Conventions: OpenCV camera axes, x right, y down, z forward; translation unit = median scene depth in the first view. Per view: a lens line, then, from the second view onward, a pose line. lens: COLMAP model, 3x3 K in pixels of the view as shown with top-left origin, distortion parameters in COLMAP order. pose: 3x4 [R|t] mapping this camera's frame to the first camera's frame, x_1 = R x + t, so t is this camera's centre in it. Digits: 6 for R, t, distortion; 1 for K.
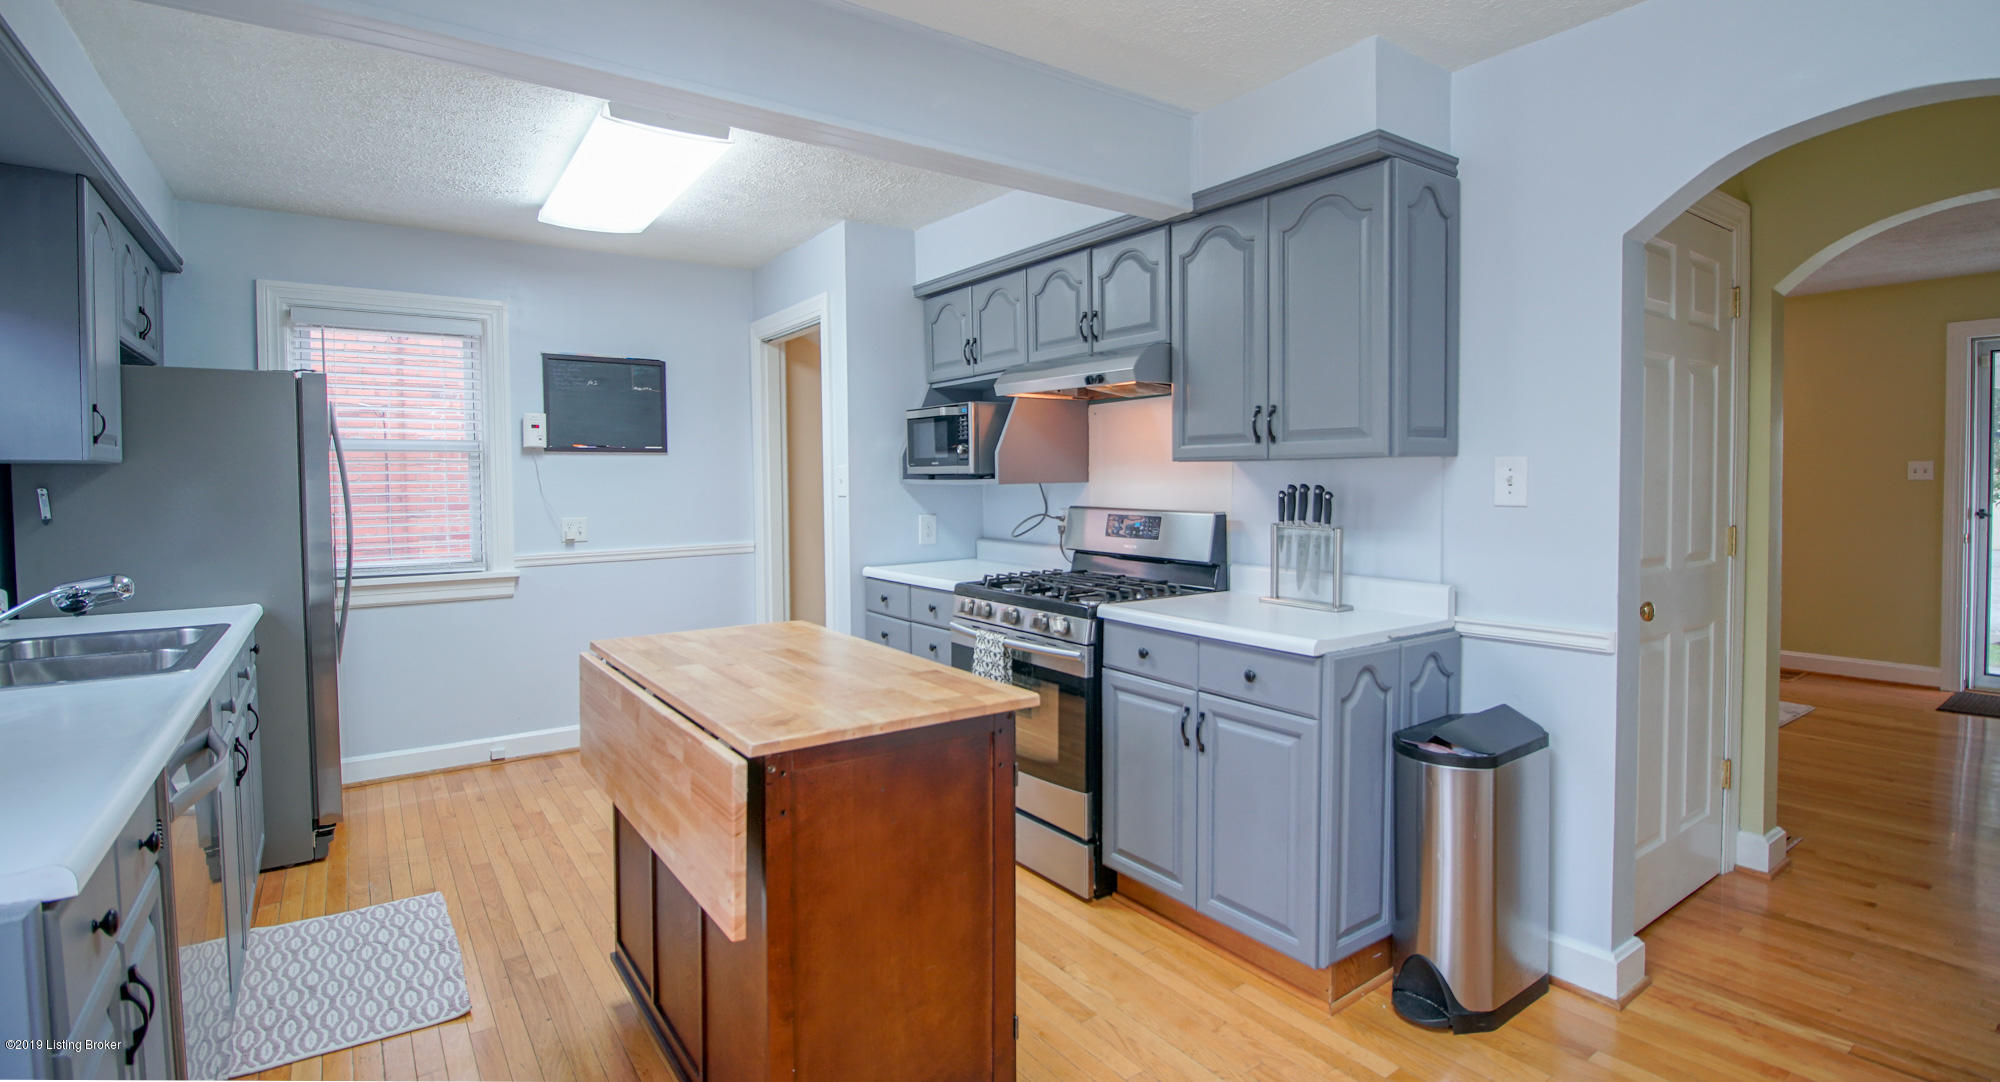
lens RADIAL K [[942.9, 0, 1008.9], [0, 942.9, 530.2], [0, 0, 1]] dist [-0.012473, -0.001053]
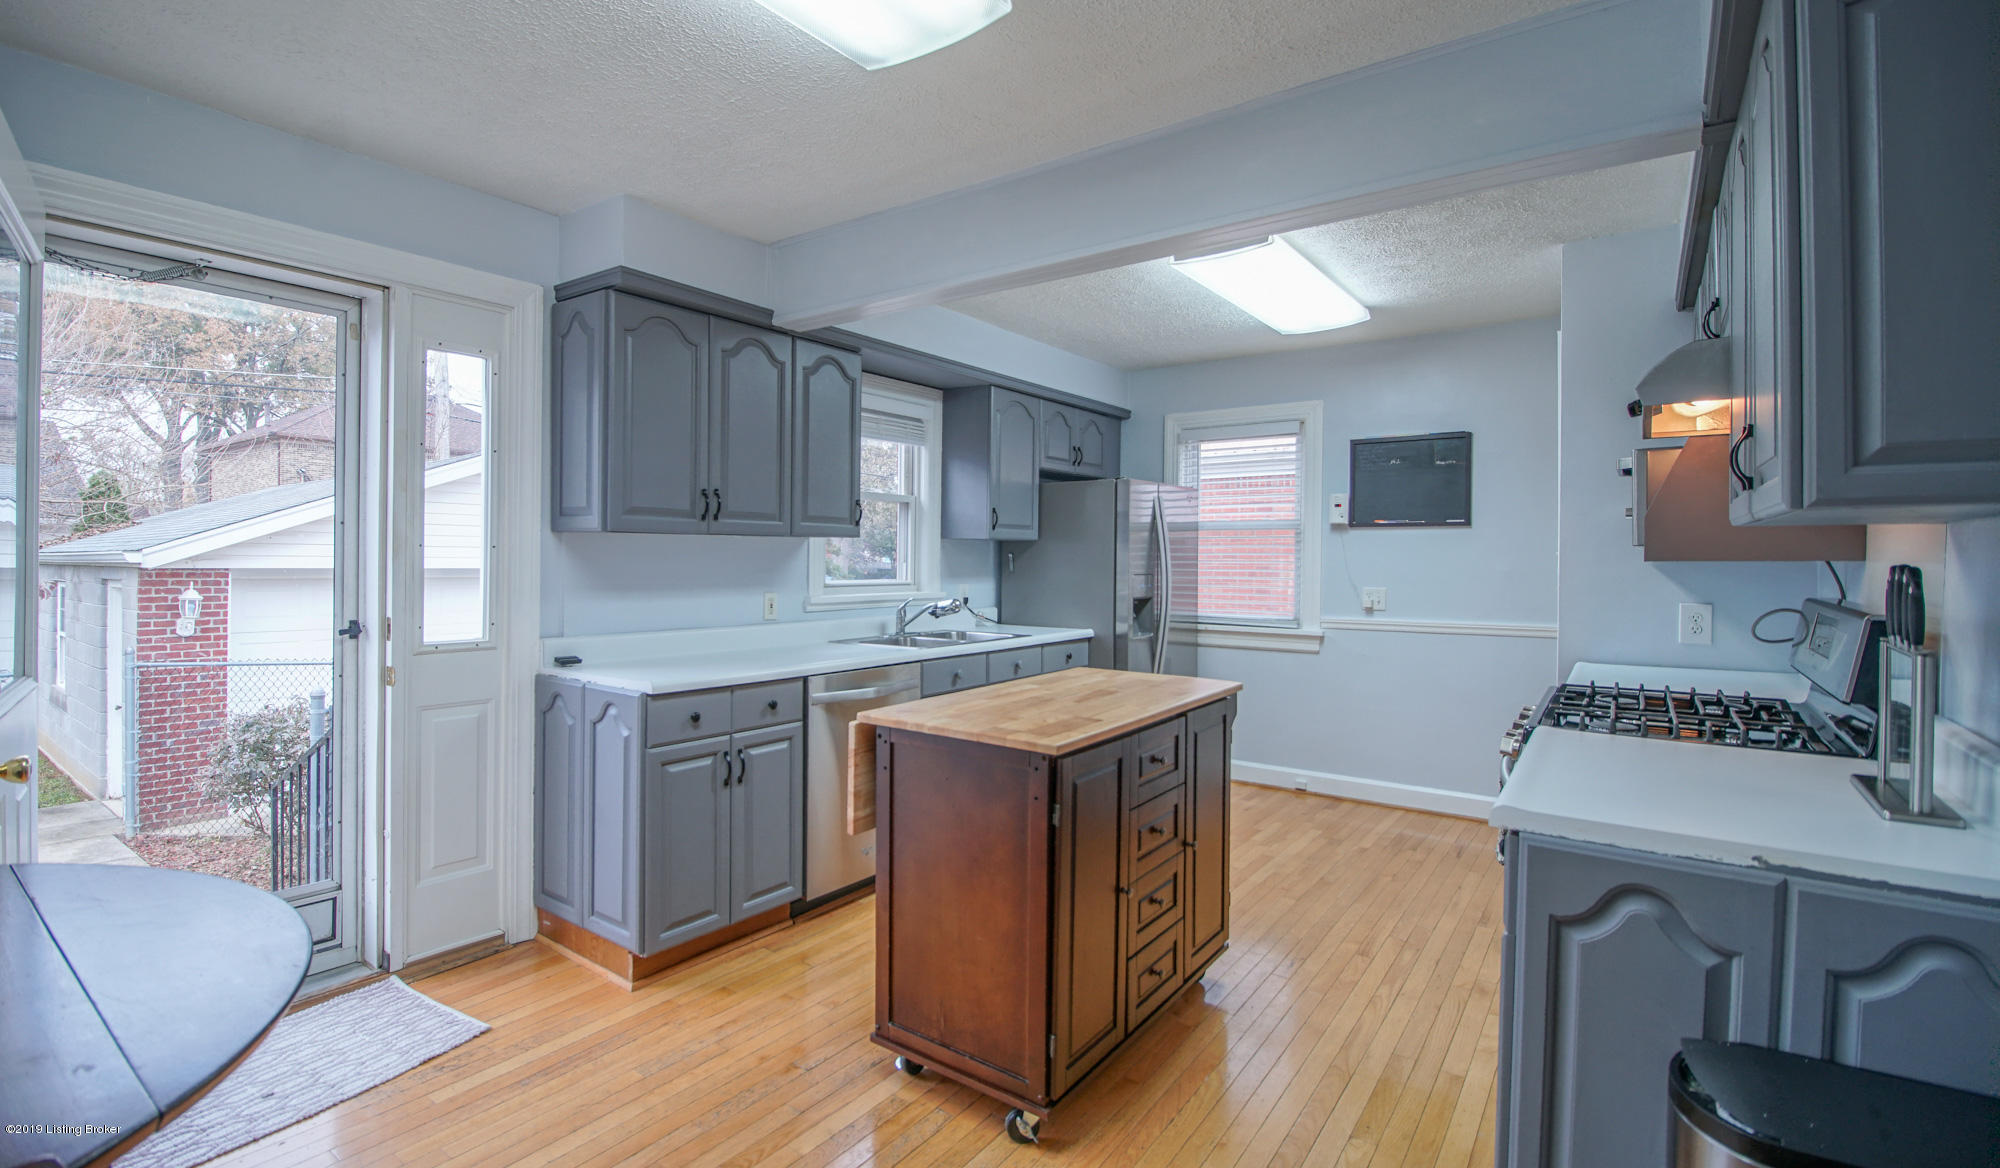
lens RADIAL K [[905.4, 0, 1017.8], [0, 905.4, 558.8], [0, 0, 1]] dist [0.001238, 0.000091]
pose [[0.334599, 0.012380, -0.942279, 0.400021], [-0.056421, 0.998383, -0.006917, -0.016304], [0.940670, 0.055479, 0.334757, 0.270097]]
